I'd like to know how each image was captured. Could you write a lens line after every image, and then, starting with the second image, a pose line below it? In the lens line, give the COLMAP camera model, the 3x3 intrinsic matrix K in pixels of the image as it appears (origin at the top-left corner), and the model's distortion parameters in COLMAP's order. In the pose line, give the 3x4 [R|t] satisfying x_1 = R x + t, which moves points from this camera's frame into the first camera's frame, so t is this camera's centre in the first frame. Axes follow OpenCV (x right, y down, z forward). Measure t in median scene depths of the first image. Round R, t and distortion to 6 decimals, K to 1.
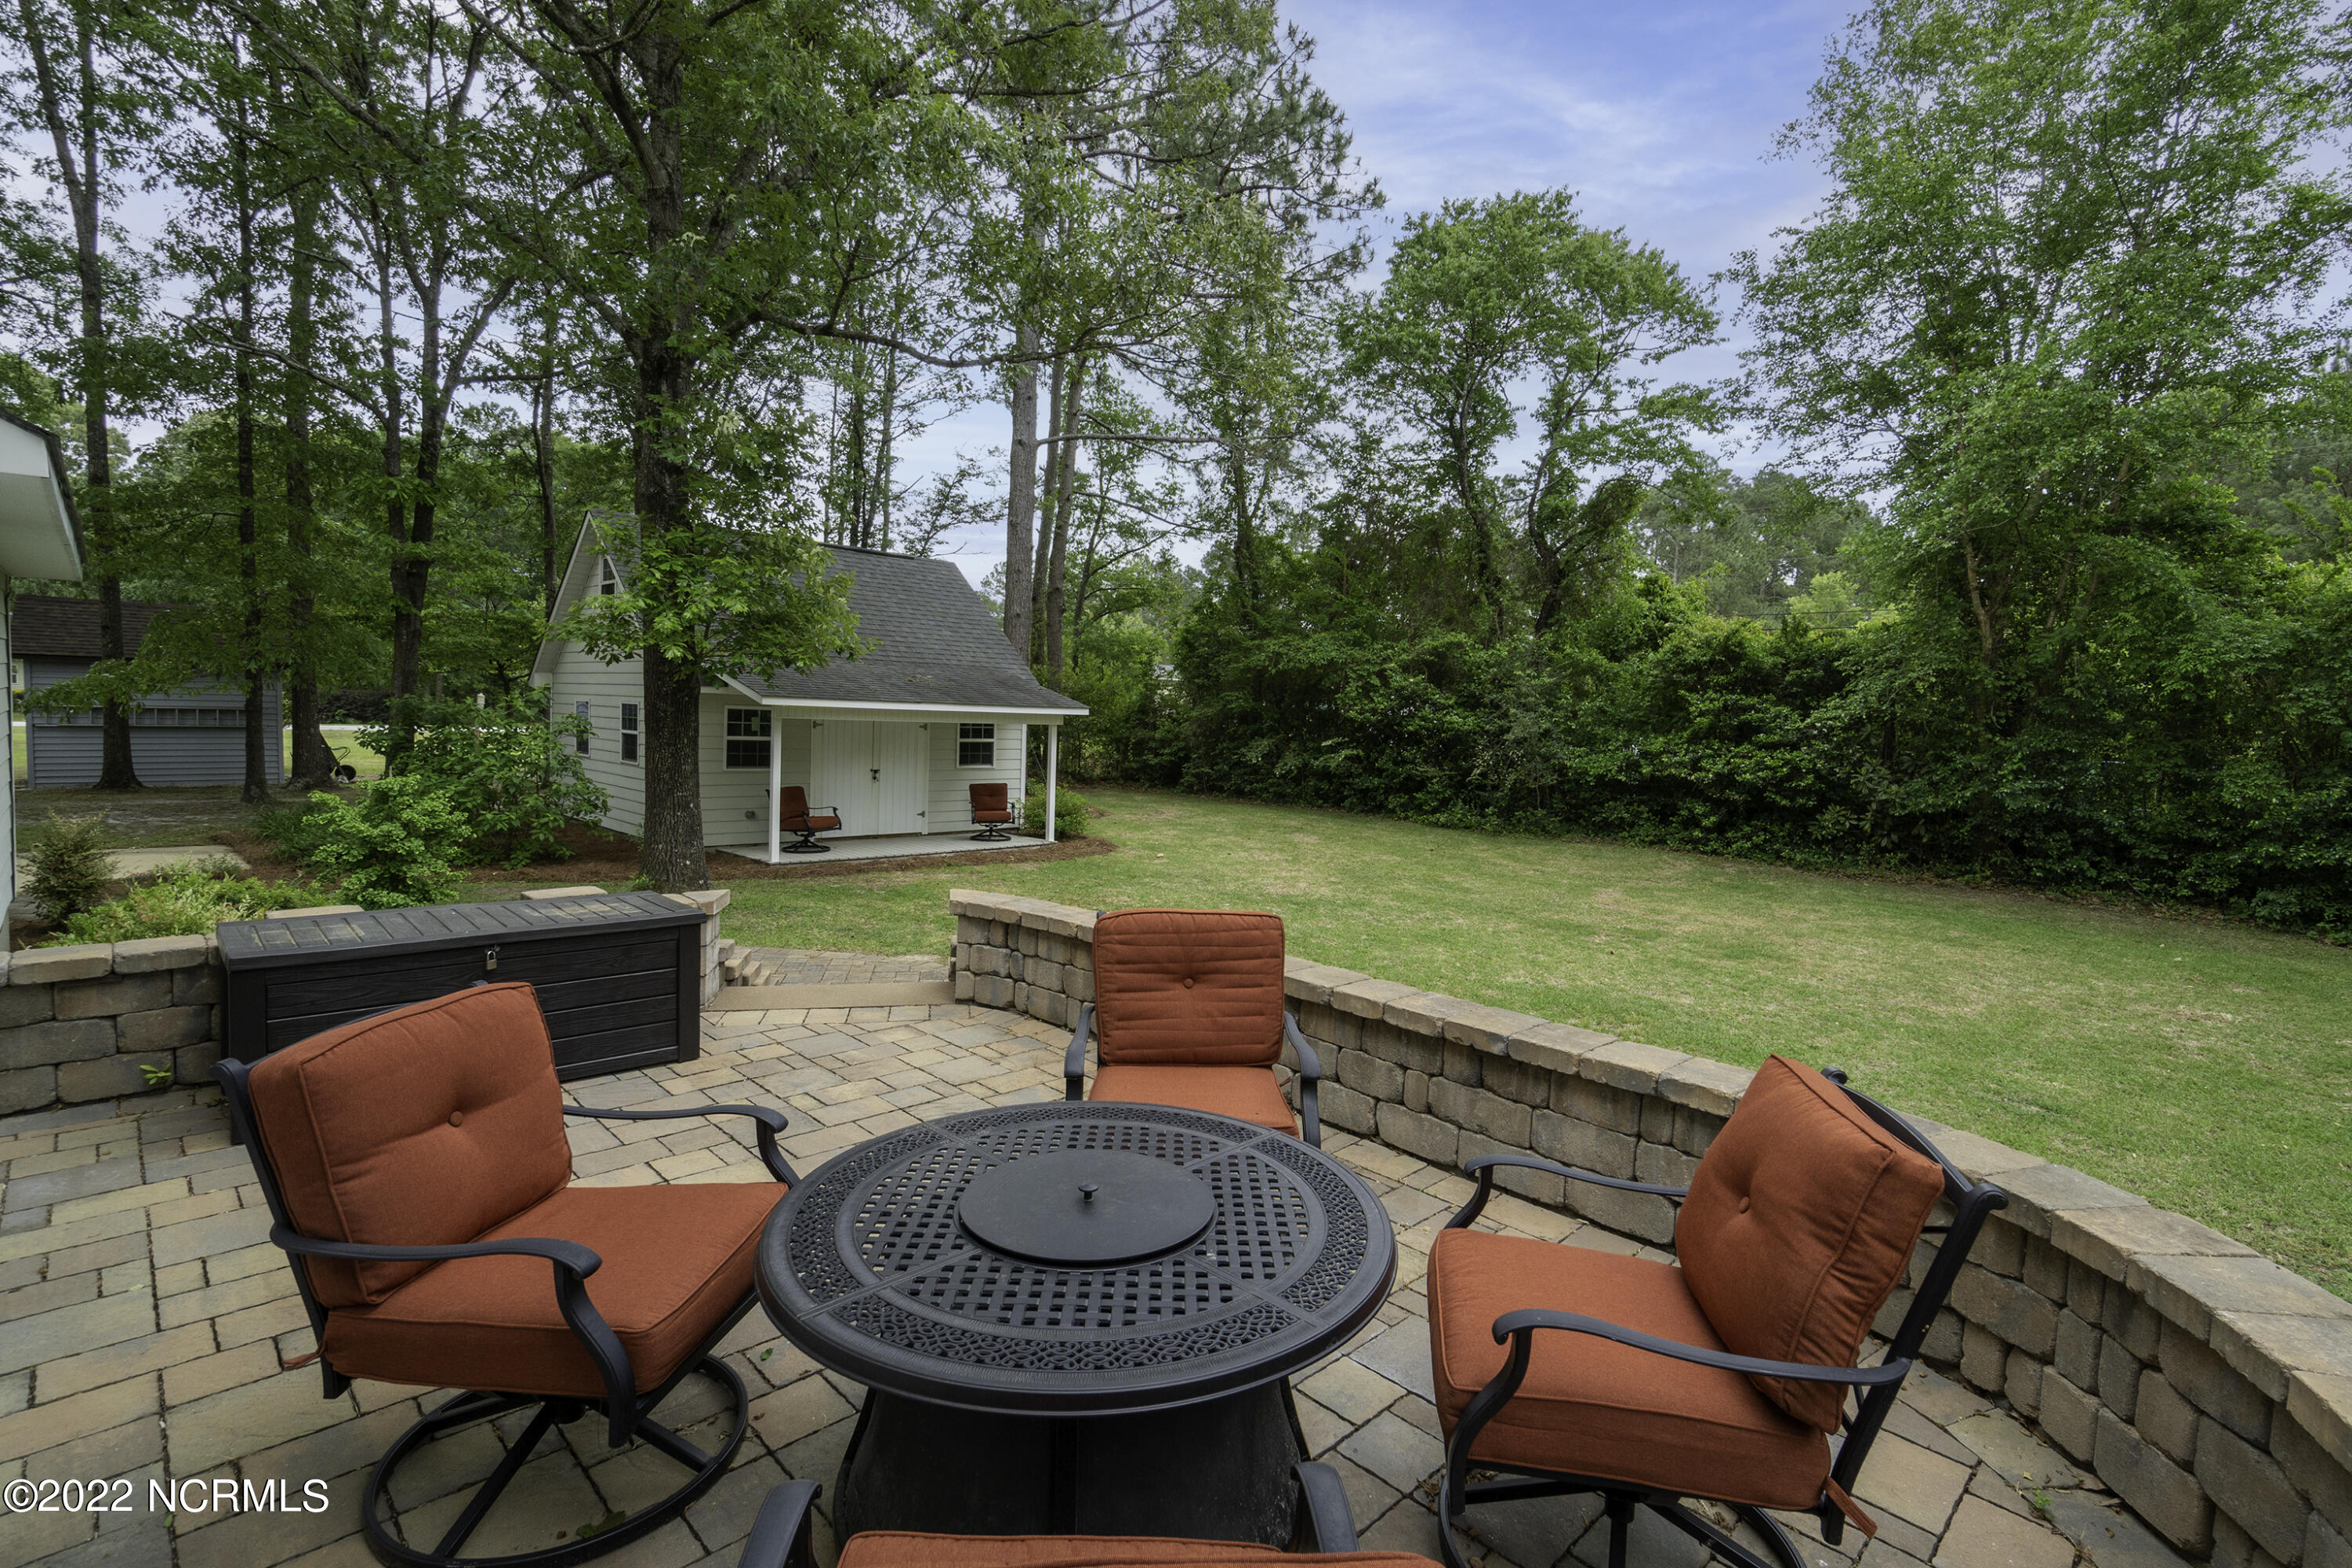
lens RADIAL K [[1099.0, 0, 1167.7], [0, 1099.0, 774.2], [0, 0, 1]] dist [-0.001488, -0.000440]
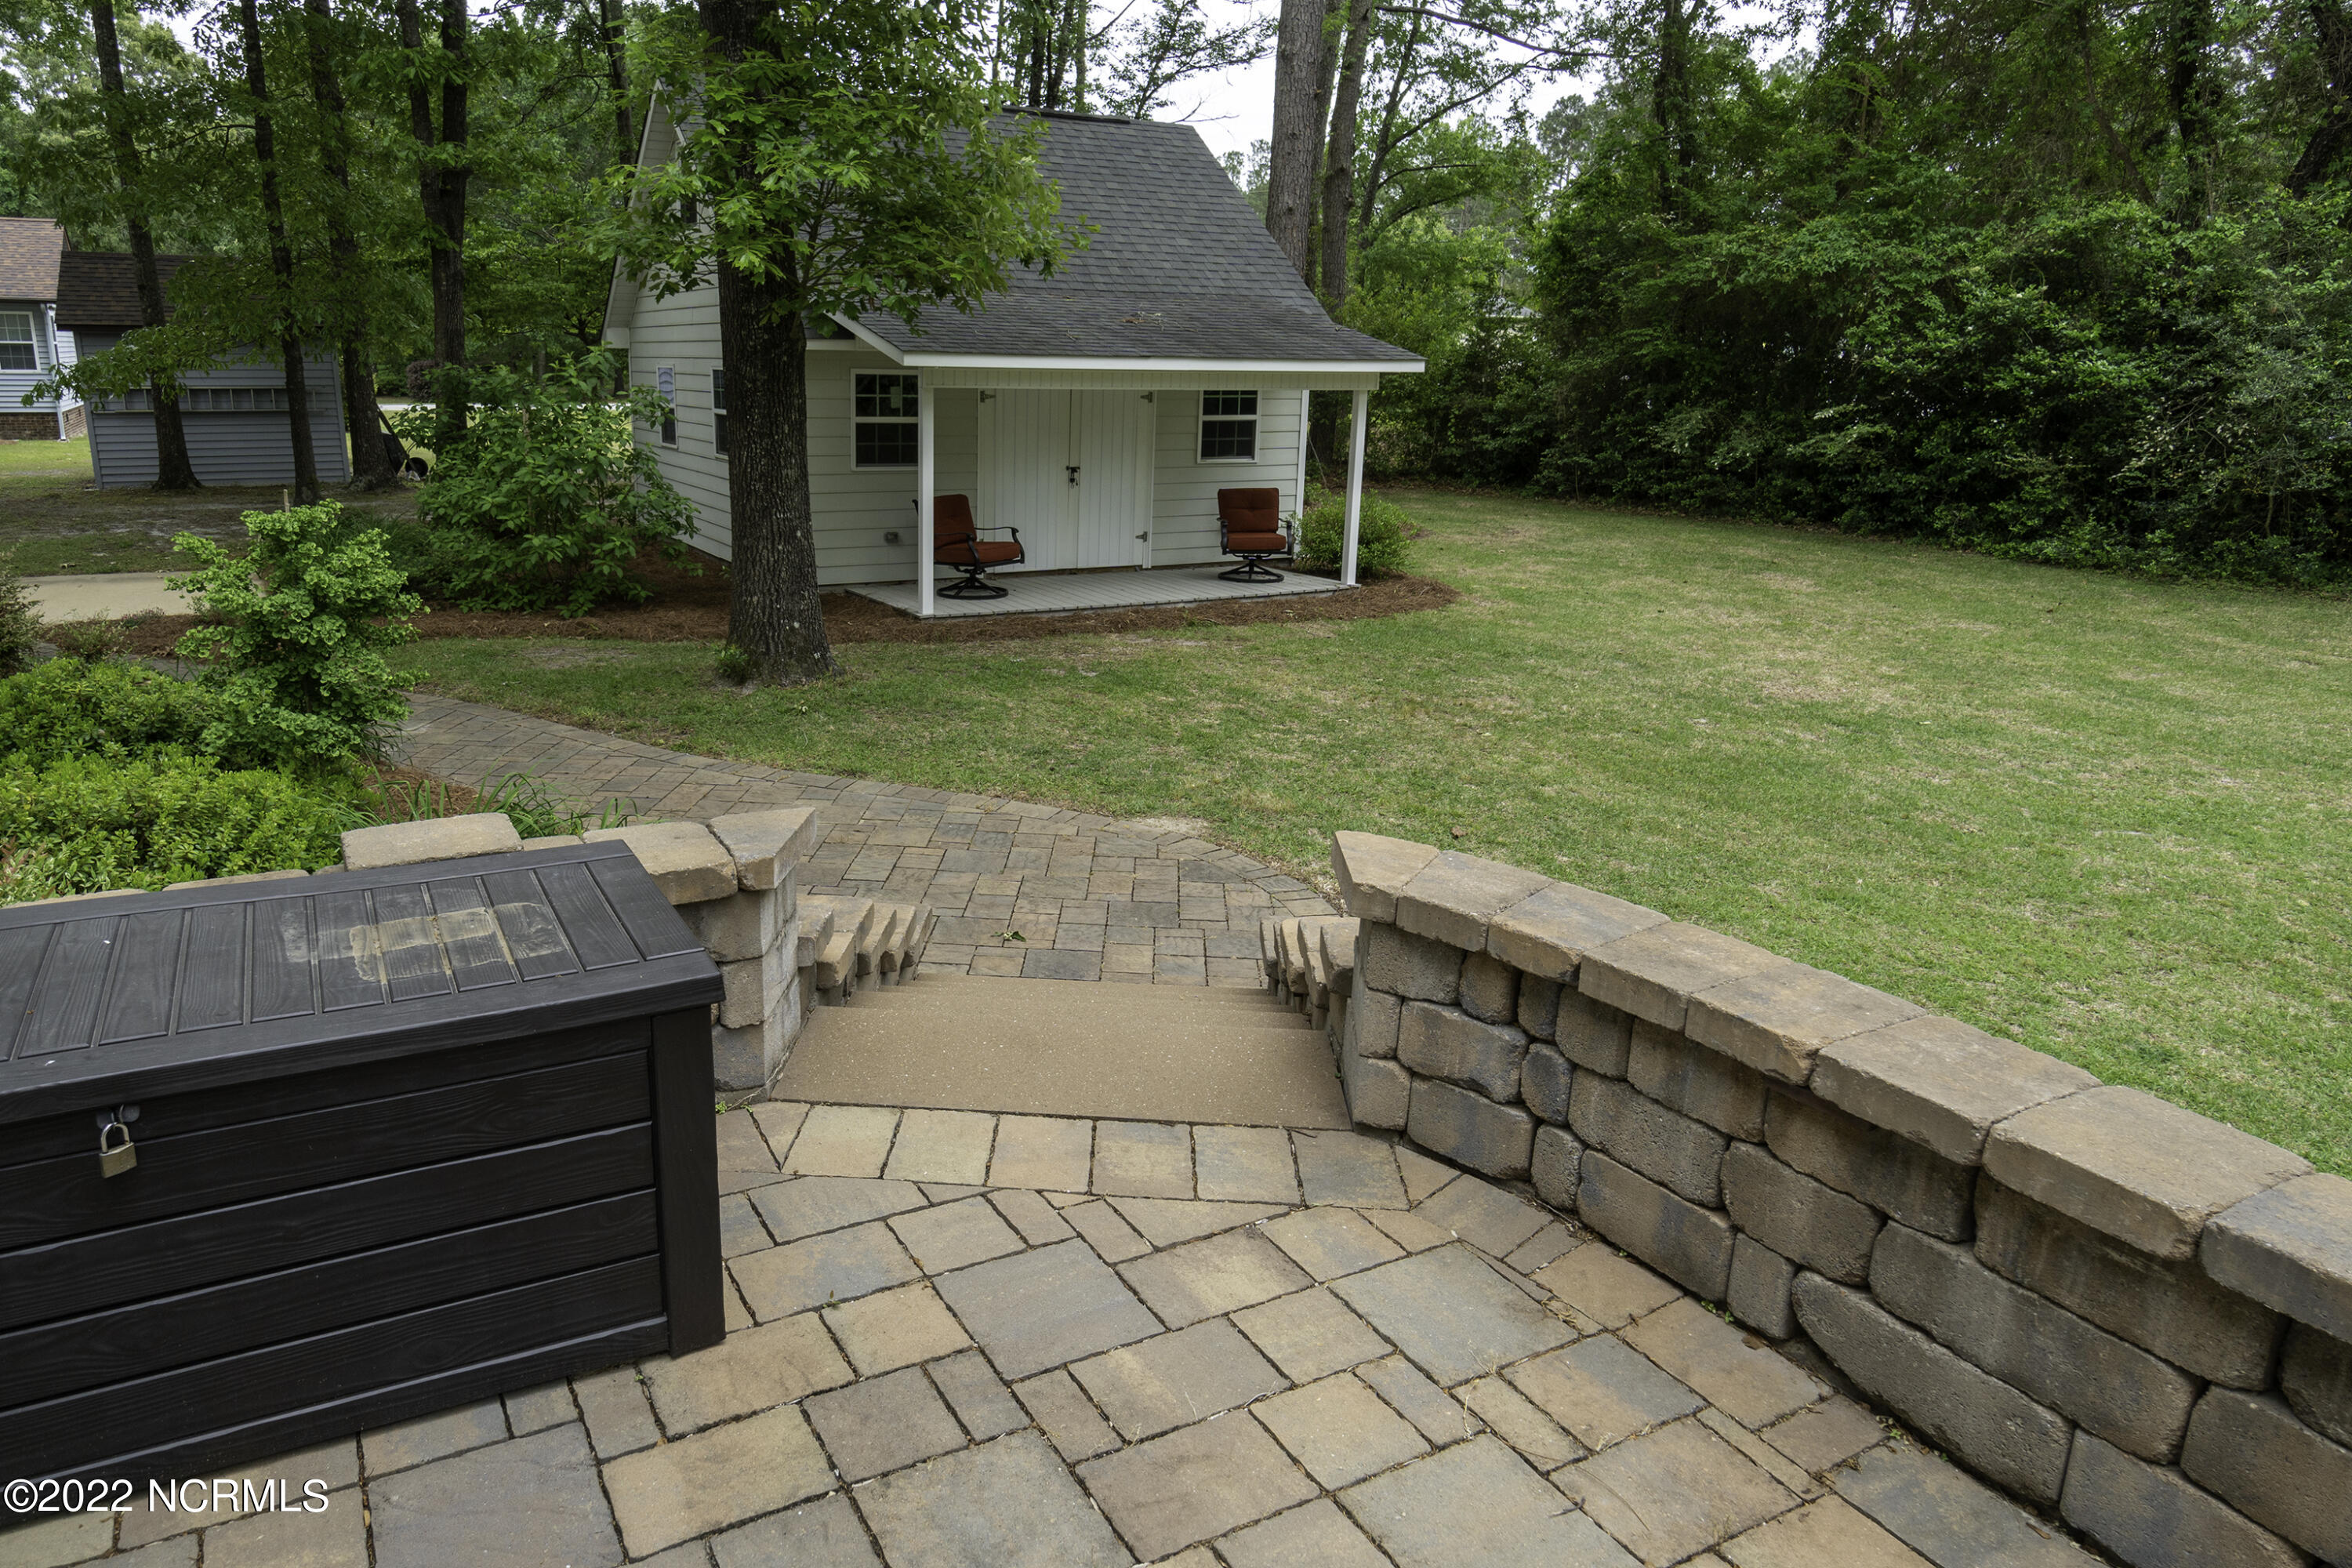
lens RADIAL K [[1461.9, 0, 1015.5], [0, 1461.9, 724.1], [0, 0, 1]] dist [-0.005988, 0.001477]
pose [[0.959450, 0.045578, -0.278168, -0.051342], [0.005050, 0.983903, 0.178630, -0.008390], [0.281832, -0.172791, 0.943776, 0.150274]]
